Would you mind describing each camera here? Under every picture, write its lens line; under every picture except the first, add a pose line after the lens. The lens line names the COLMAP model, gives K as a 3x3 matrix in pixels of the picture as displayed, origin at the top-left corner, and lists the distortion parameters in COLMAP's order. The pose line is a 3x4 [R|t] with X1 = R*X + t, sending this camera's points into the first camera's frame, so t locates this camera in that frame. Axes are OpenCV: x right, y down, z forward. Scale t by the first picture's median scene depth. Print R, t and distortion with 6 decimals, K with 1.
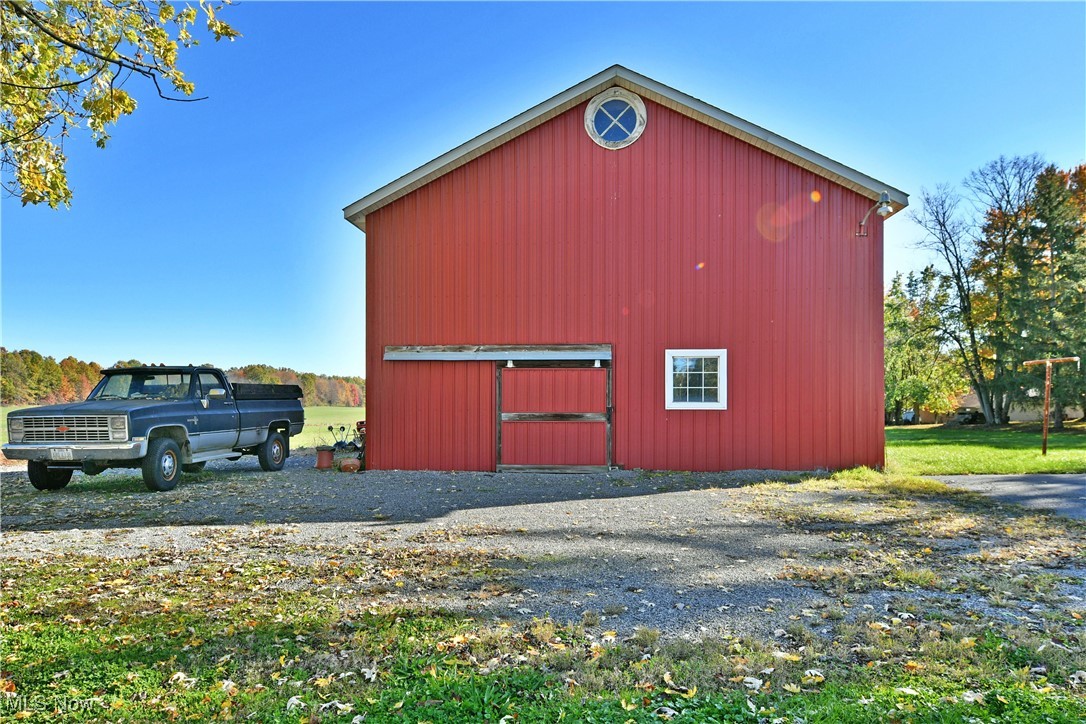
lens RADIAL K [[664.4, 0, 543.1], [0, 664.4, 405.0], [0, 0, 1]] dist [0.000453, -0.000086]
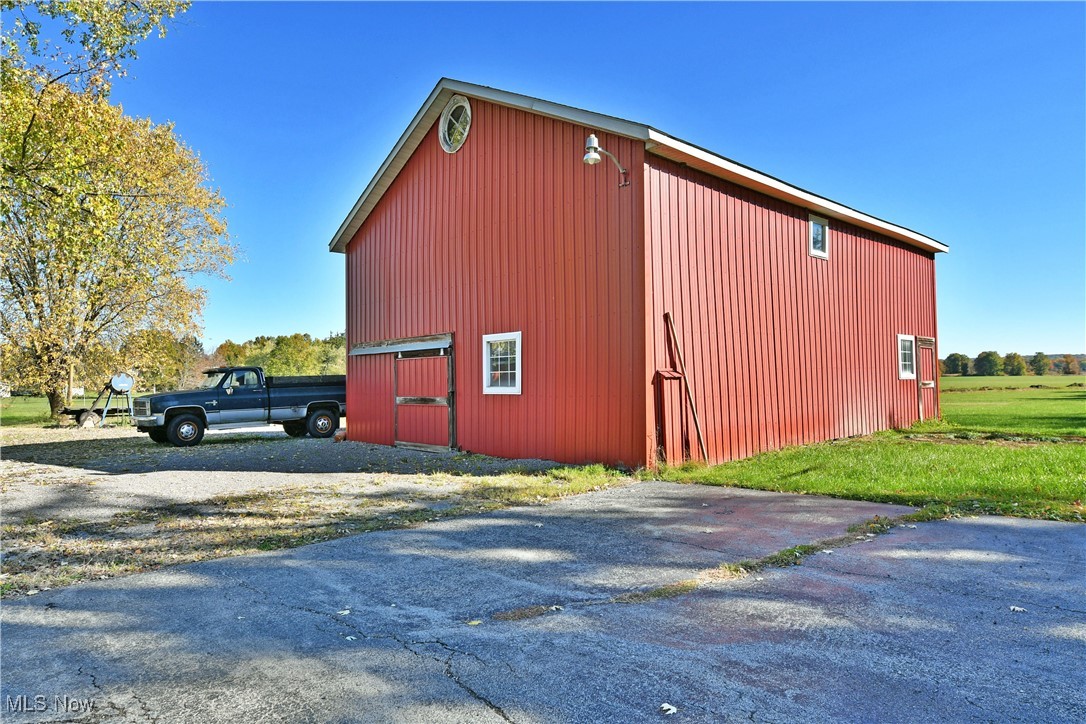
lens RADIAL K [[652.4, 0, 543.0], [0, 652.4, 362.0], [0, 0, 1]] dist [-0.024403, -0.001282]
pose [[0.773419, -0.032841, -0.633043, 0.881826], [0.015858, 0.999347, -0.032470, -0.008408], [0.633696, 0.015074, 0.773435, 0.282784]]
